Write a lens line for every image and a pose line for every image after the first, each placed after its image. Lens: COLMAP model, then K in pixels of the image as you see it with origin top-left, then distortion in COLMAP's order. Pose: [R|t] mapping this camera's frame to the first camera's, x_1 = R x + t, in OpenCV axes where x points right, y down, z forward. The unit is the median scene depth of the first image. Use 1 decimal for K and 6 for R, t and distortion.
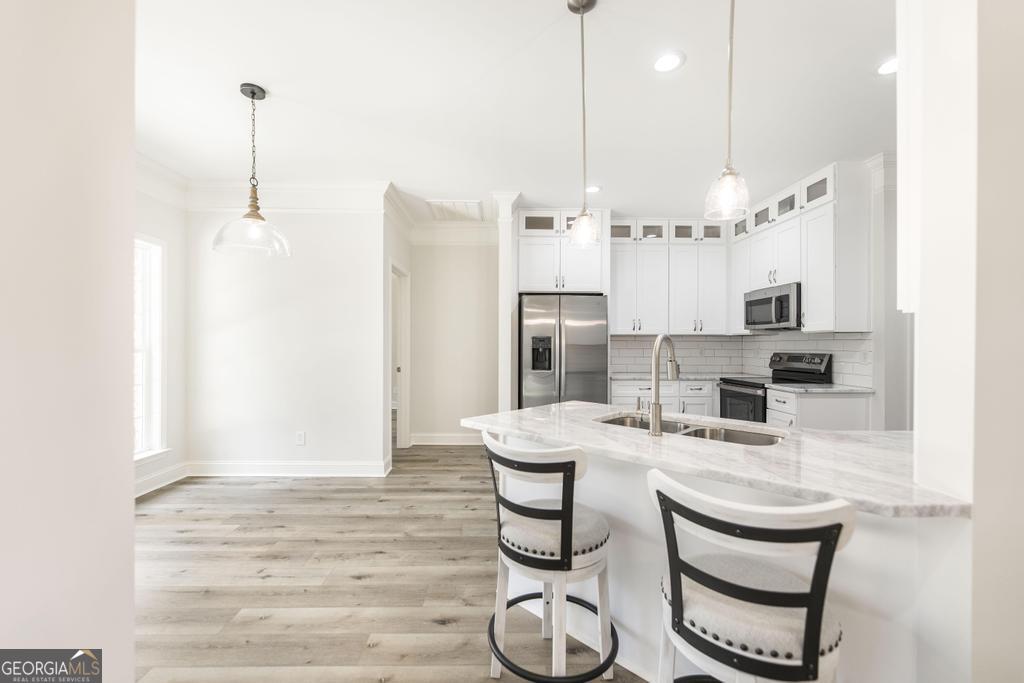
lens RADIAL K [[421.2, 0, 508.7], [0, 421.2, 346.8], [0, 0, 1]] dist [0.001740, -0.000061]
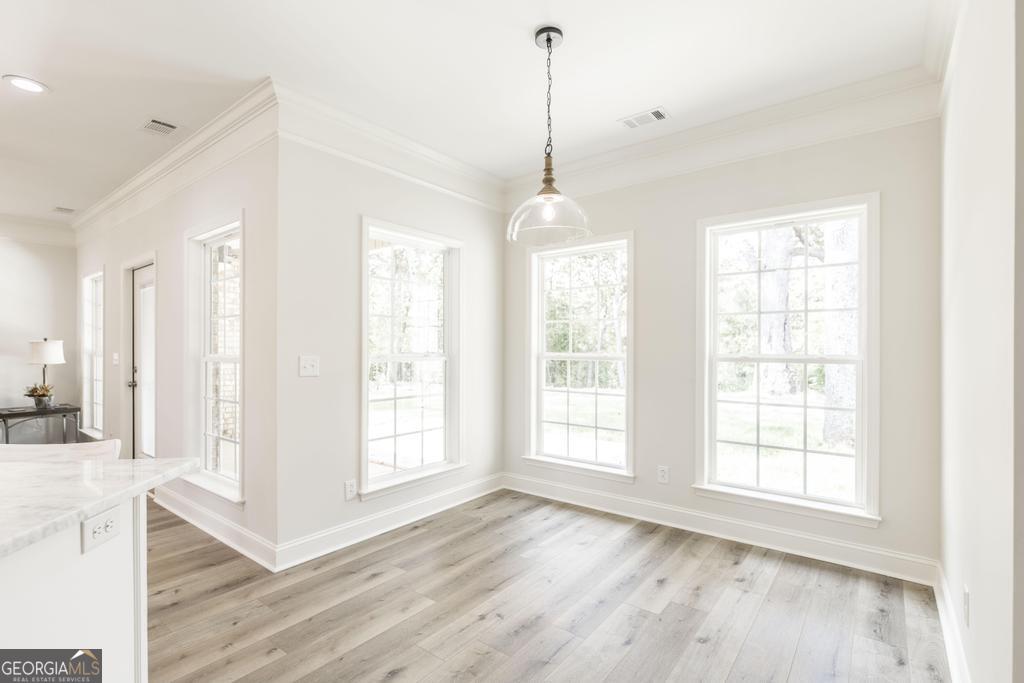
lens RADIAL K [[482.9, 0, 513.1], [0, 482.9, 345.4], [0, 0, 1]] dist [0.004739, 0.000586]
pose [[-0.630296, -0.009190, -0.776301, 0.085824], [-0.003956, 0.999955, -0.008626, -0.005812], [0.776345, -0.002366, -0.630304, 0.853178]]
